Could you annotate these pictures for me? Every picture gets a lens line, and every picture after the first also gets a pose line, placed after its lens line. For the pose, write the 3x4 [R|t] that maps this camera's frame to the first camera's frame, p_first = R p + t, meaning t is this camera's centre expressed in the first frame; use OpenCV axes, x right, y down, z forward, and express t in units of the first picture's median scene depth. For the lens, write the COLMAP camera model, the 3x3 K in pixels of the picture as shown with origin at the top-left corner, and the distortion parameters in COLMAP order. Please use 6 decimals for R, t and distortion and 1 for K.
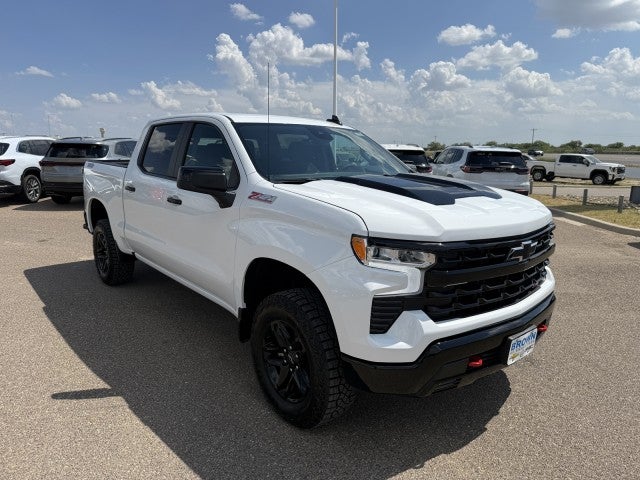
lens RADIAL K [[456.9, 0, 324.9], [0, 456.9, 242.0], [0, 0, 1]] dist [0.021084, -0.027481]
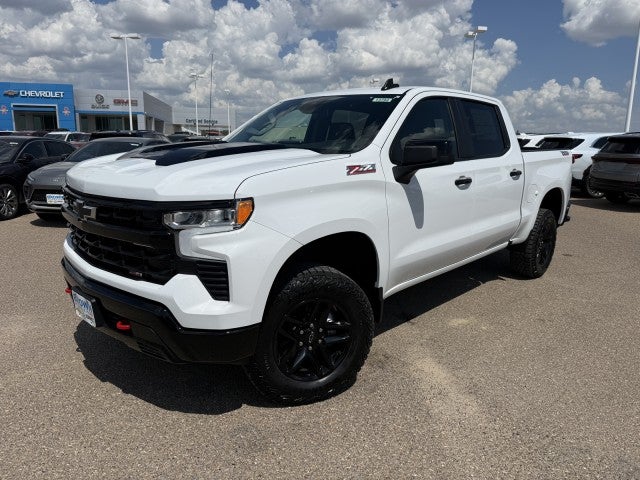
lens RADIAL K [[456.9, 0, 318.4], [0, 456.9, 238.3], [0, 0, 1]] dist [0.021084, -0.027481]
pose [[0.090798, 0.193111, -0.976967, 1.100076], [-0.213480, 0.961988, 0.170310, -0.149535], [0.972719, 0.193099, 0.128572, 1.045538]]
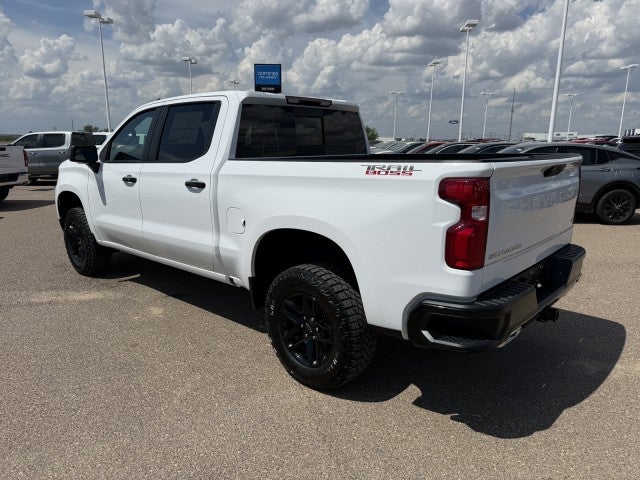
lens RADIAL K [[456.9, 0, 318.5], [0, 456.9, 242.9], [0, 0, 1]] dist [0.021084, -0.027481]
pose [[-0.993763, 0.012357, -0.110829, -0.294992], [-0.033888, 0.913379, 0.405698, -0.533082], [0.106242, 0.406923, -0.907263, 2.734639]]
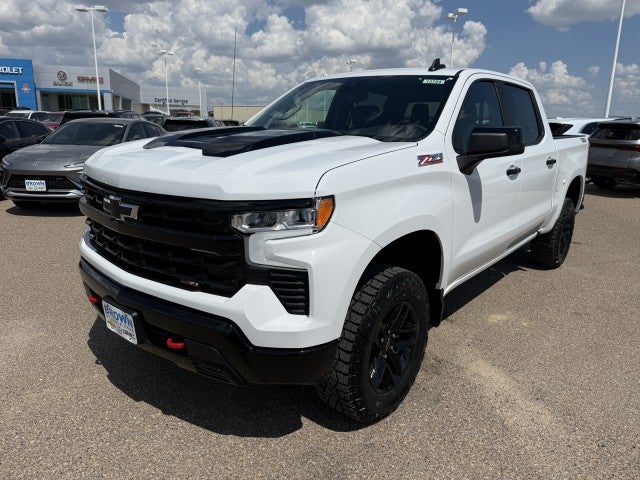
lens RADIAL K [[456.9, 0, 322.9], [0, 456.9, 244.6], [0, 0, 1]] dist [0.021084, -0.027481]
pose [[0.163387, 0.241290, -0.956600, 0.991123], [-0.220039, 0.954118, 0.203082, -0.127309], [0.961711, 0.177308, 0.208983, 0.909256]]
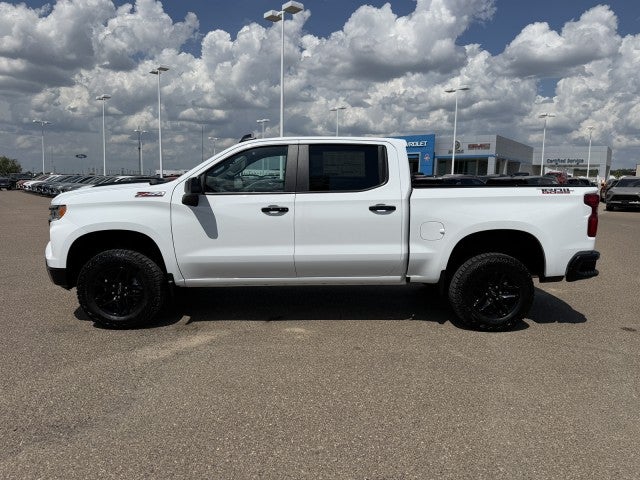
lens RADIAL K [[456.9, 0, 314.3], [0, 456.9, 246.7], [0, 0, 1]] dist [0.021084, -0.027481]
pose [[-0.640714, 0.093093, -0.762115, 1.007521], [-0.172398, 0.949831, 0.260959, -0.426552], [0.748174, 0.298587, -0.592521, 2.373381]]
